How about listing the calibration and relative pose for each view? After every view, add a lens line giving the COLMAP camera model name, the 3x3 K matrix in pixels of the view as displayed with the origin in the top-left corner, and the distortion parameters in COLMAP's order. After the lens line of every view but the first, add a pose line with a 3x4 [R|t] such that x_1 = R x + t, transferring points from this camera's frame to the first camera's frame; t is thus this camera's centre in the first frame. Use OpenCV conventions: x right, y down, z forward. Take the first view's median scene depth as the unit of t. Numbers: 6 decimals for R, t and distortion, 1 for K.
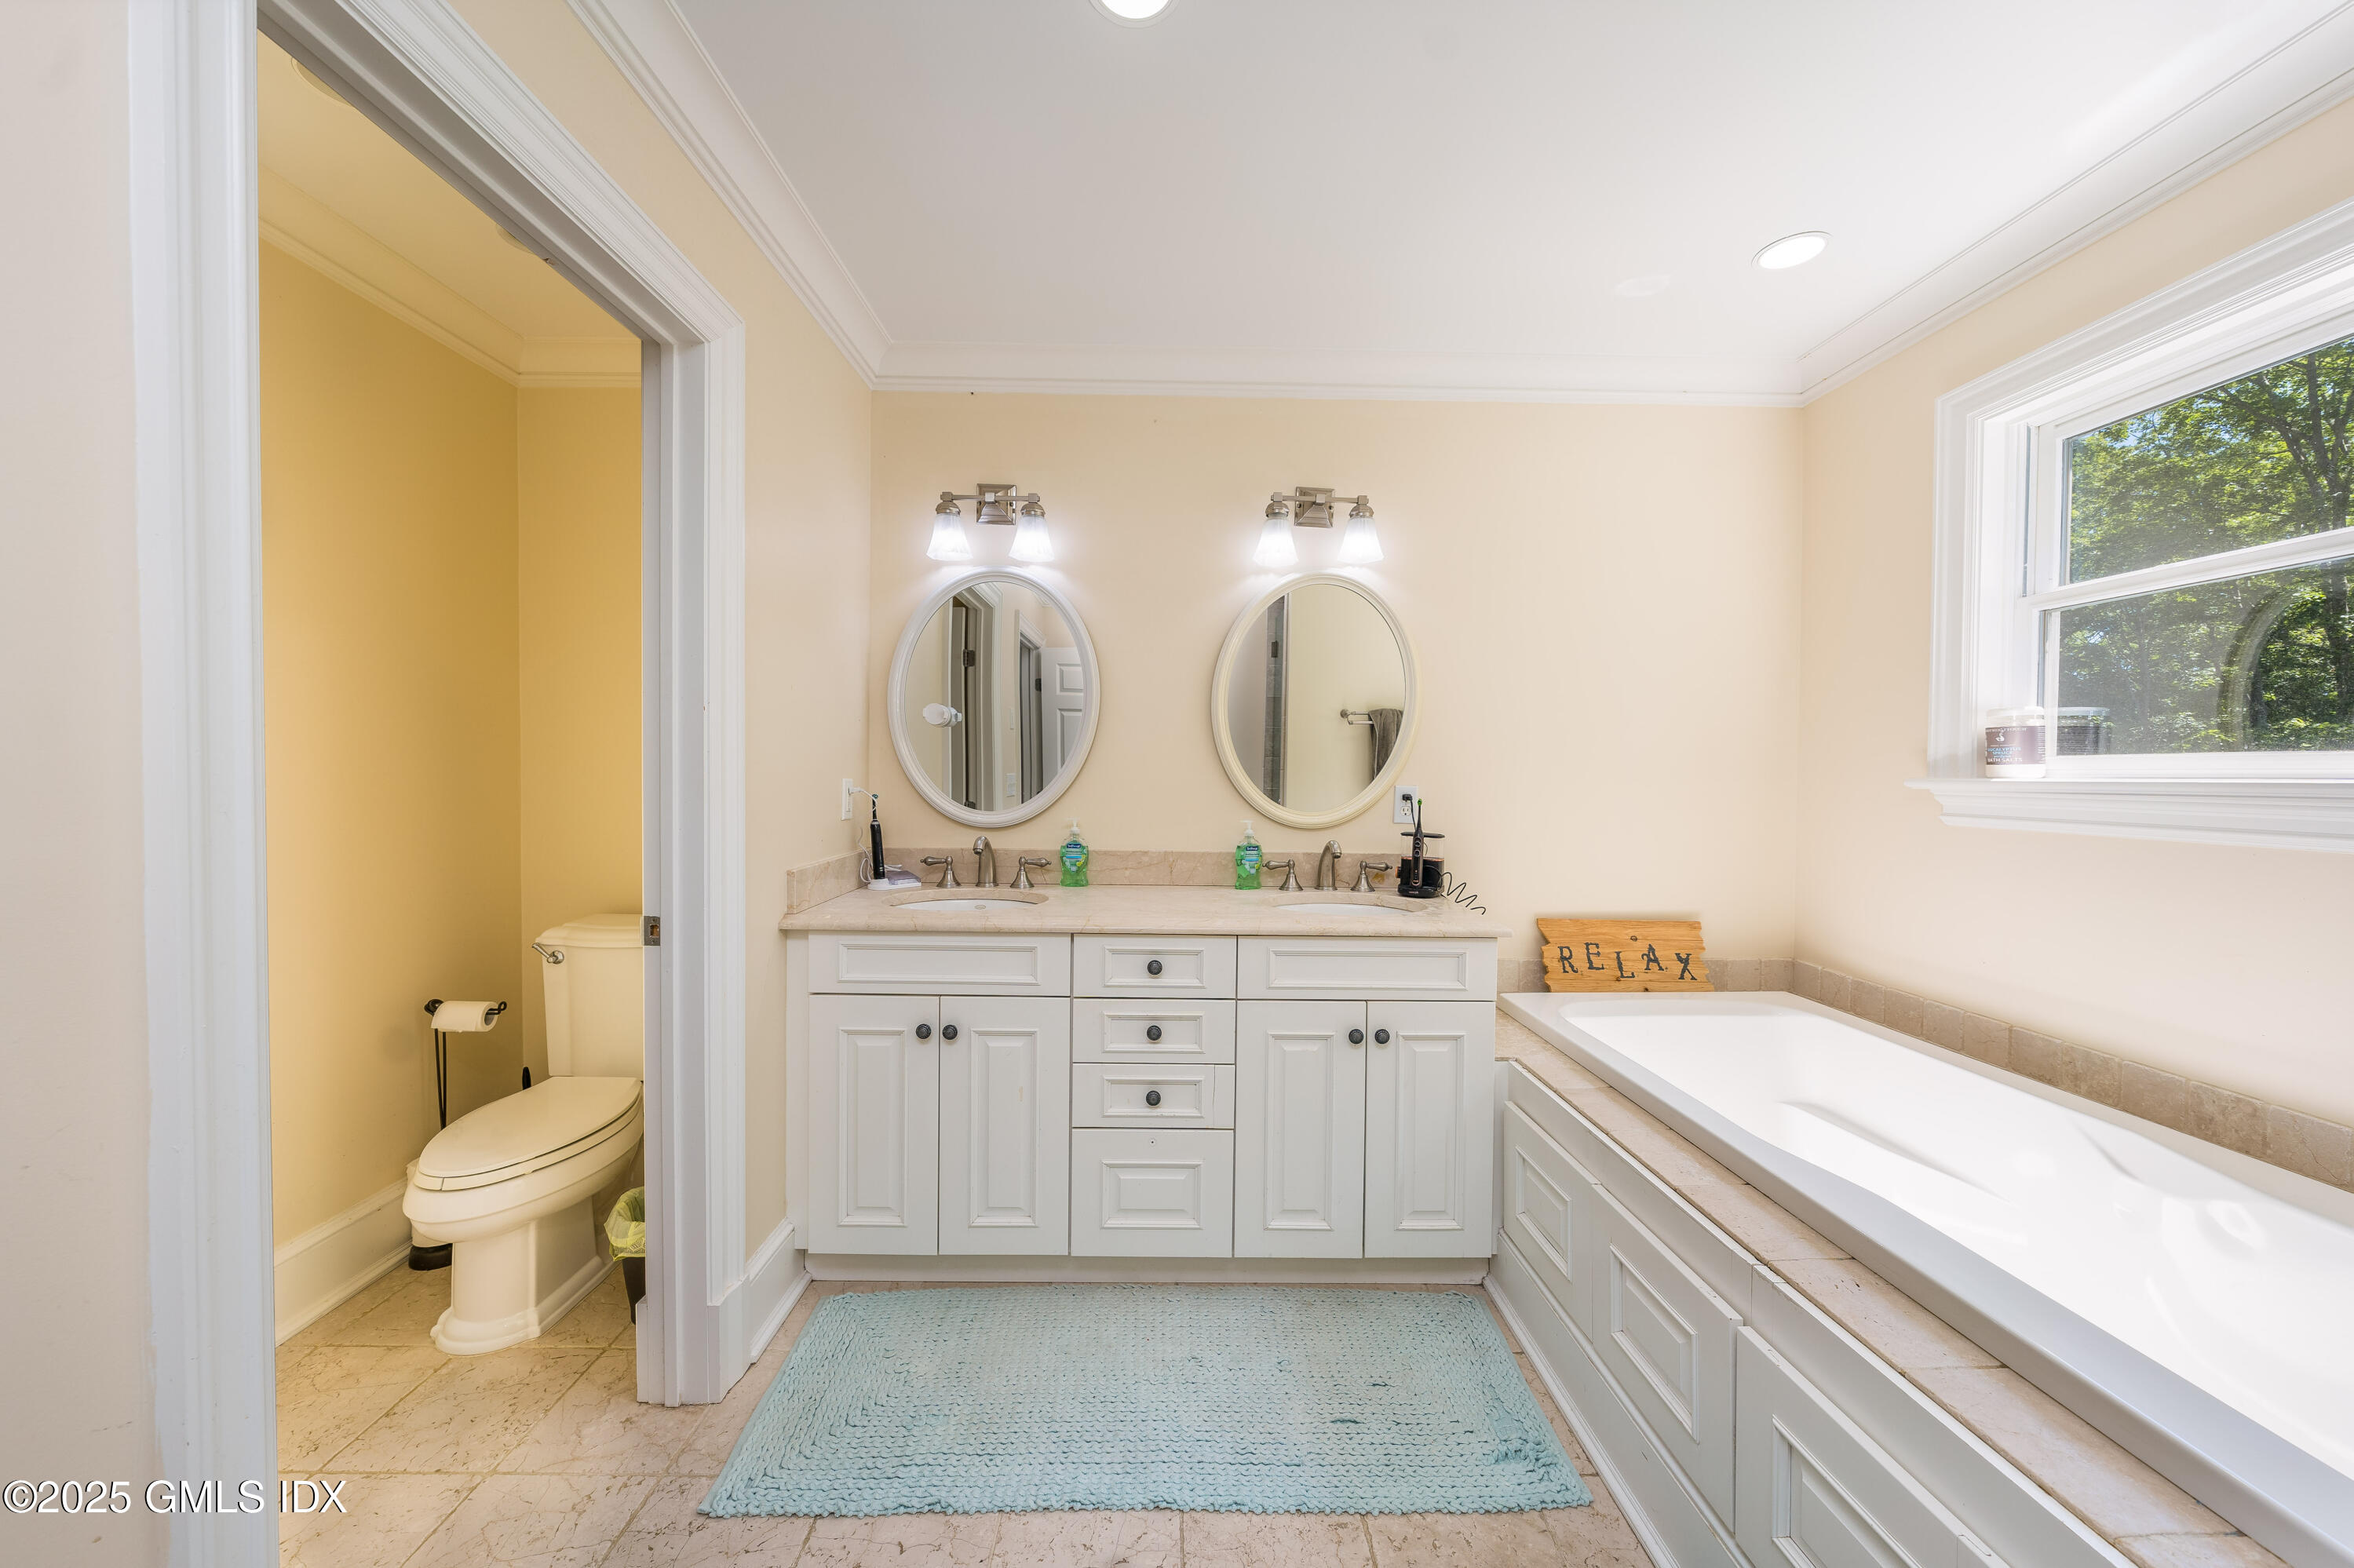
lens RADIAL K [[816.7, 0, 1168.1], [0, 816.7, 784.4], [0, 0, 1]] dist [0.000820, 0.000012]
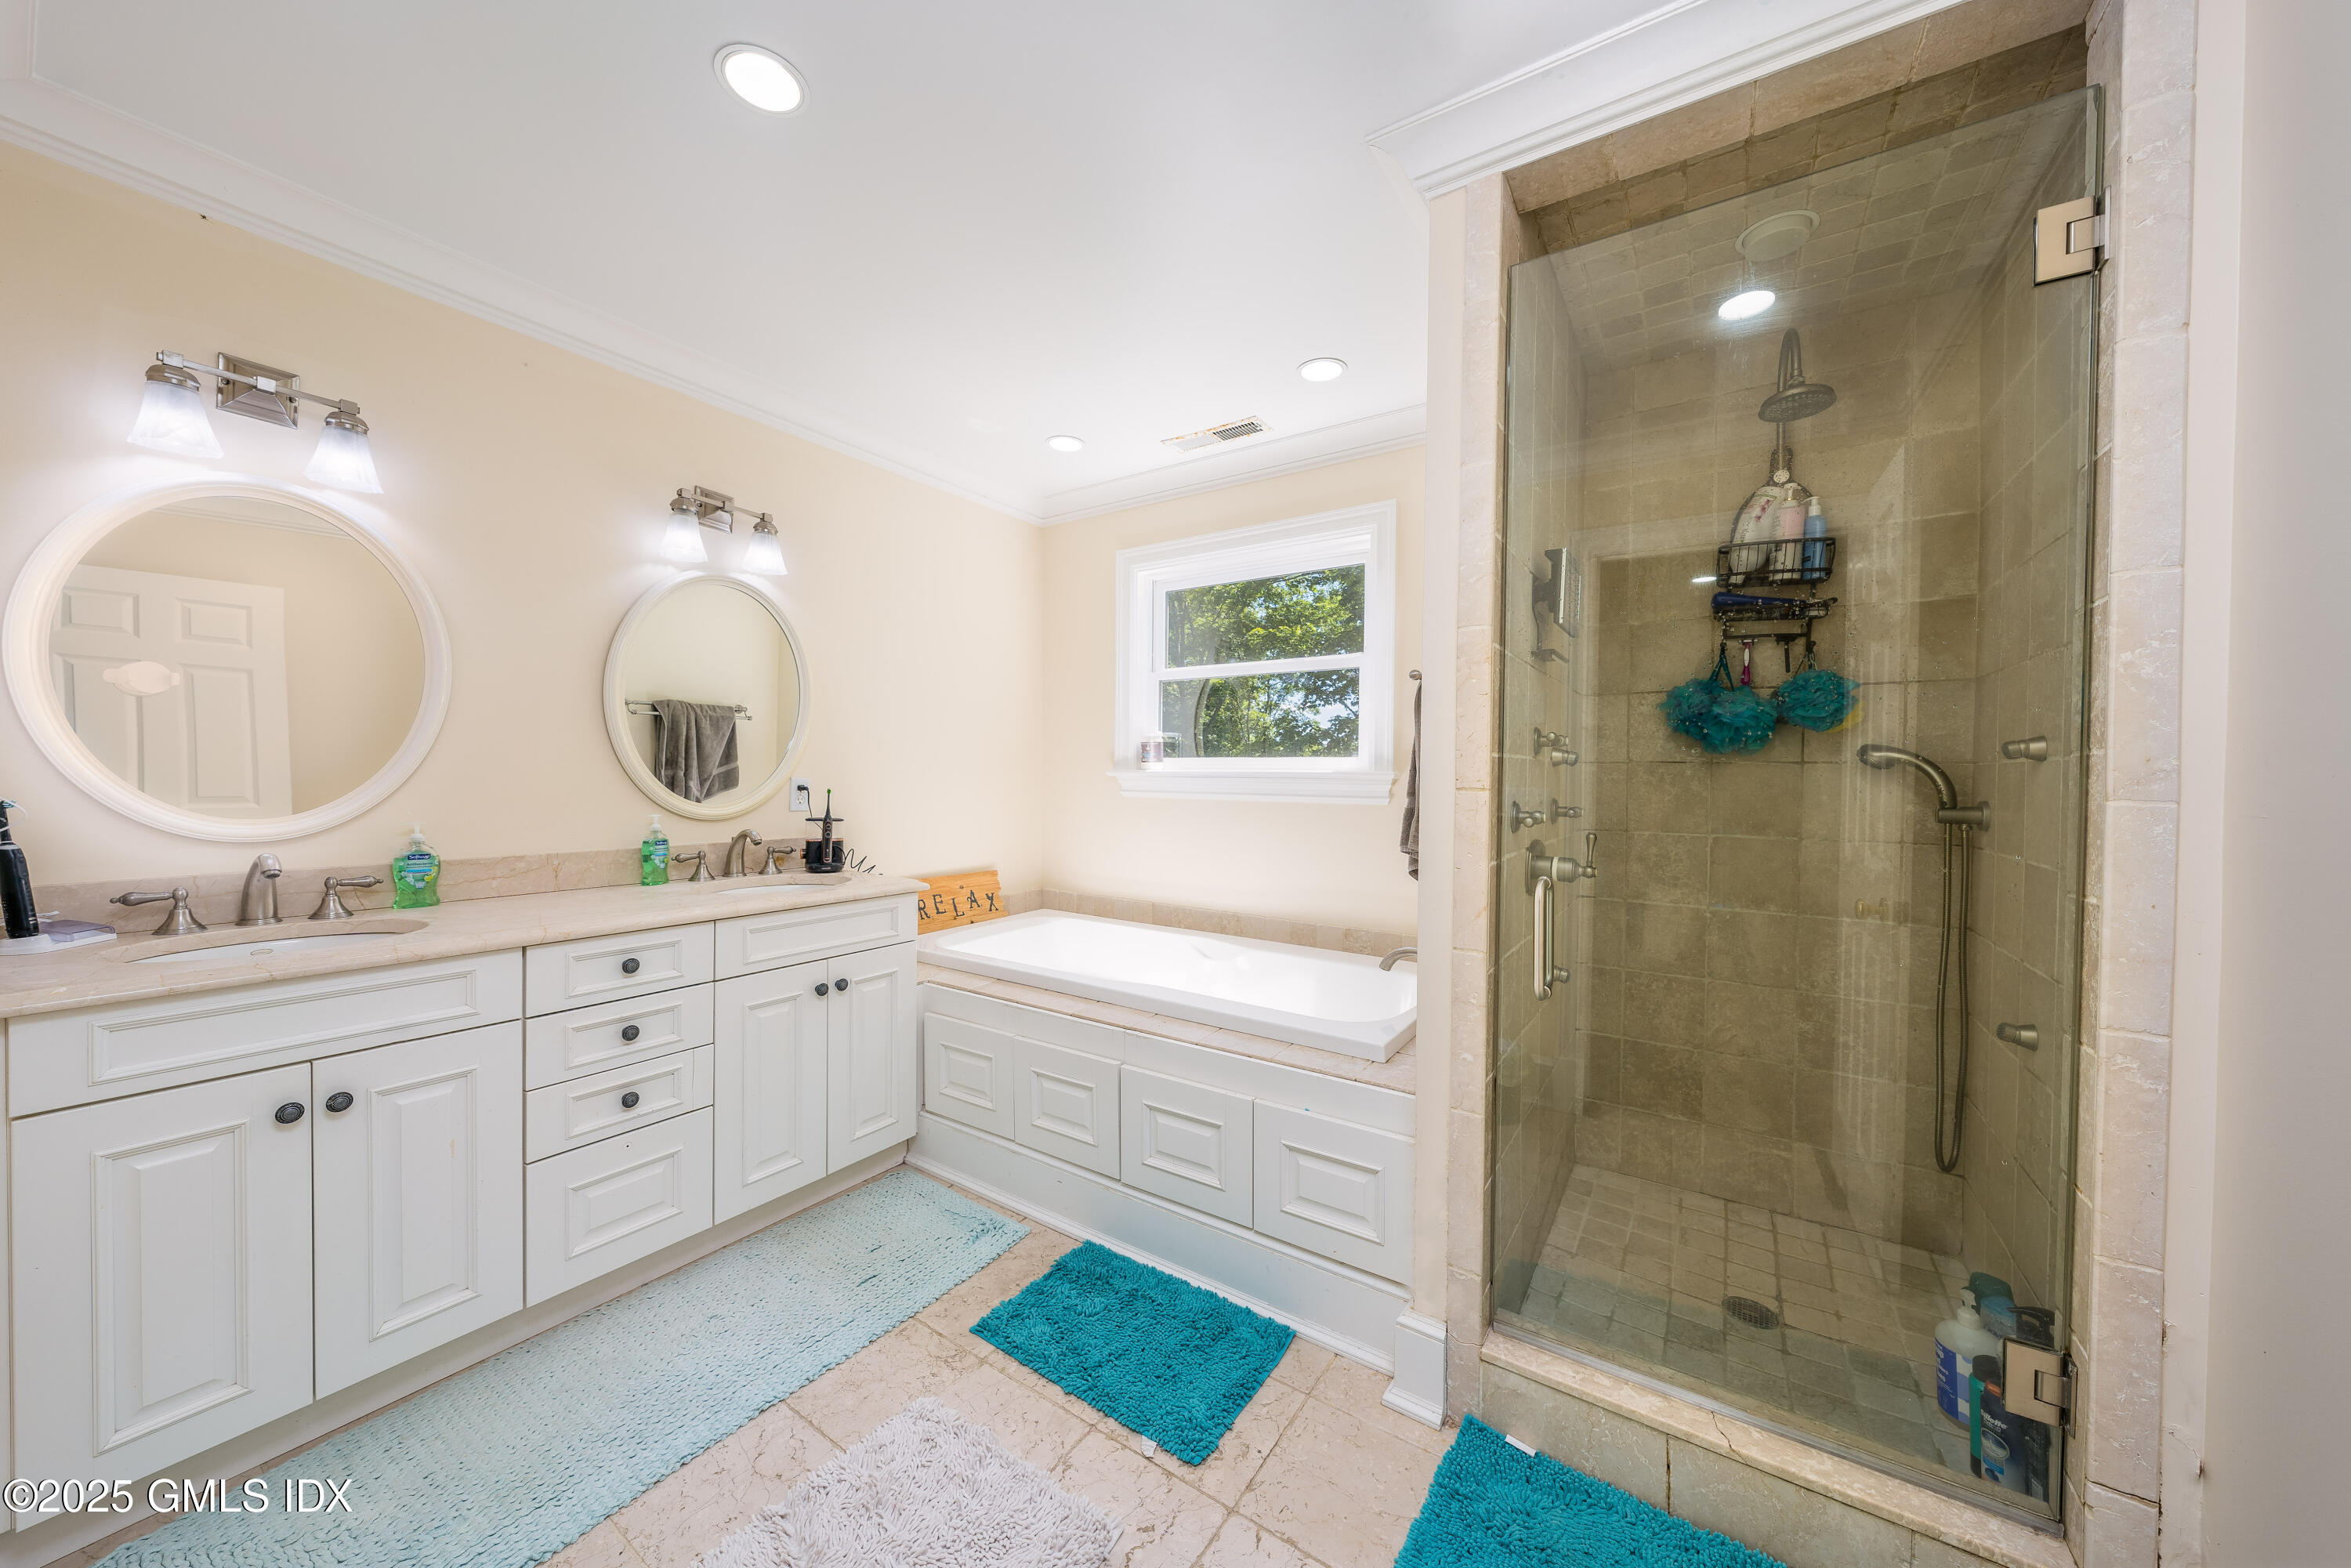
lens RADIAL K [[815.7, 0, 1166.7], [0, 815.7, 784.4], [0, 0, 1]] dist [0.000820, 0.000012]
pose [[0.572008, -0.017046, 0.820071, -0.433068], [0.009349, 0.999855, 0.014262, -0.000671], [-0.820195, -0.000491, 0.572084, -0.081299]]
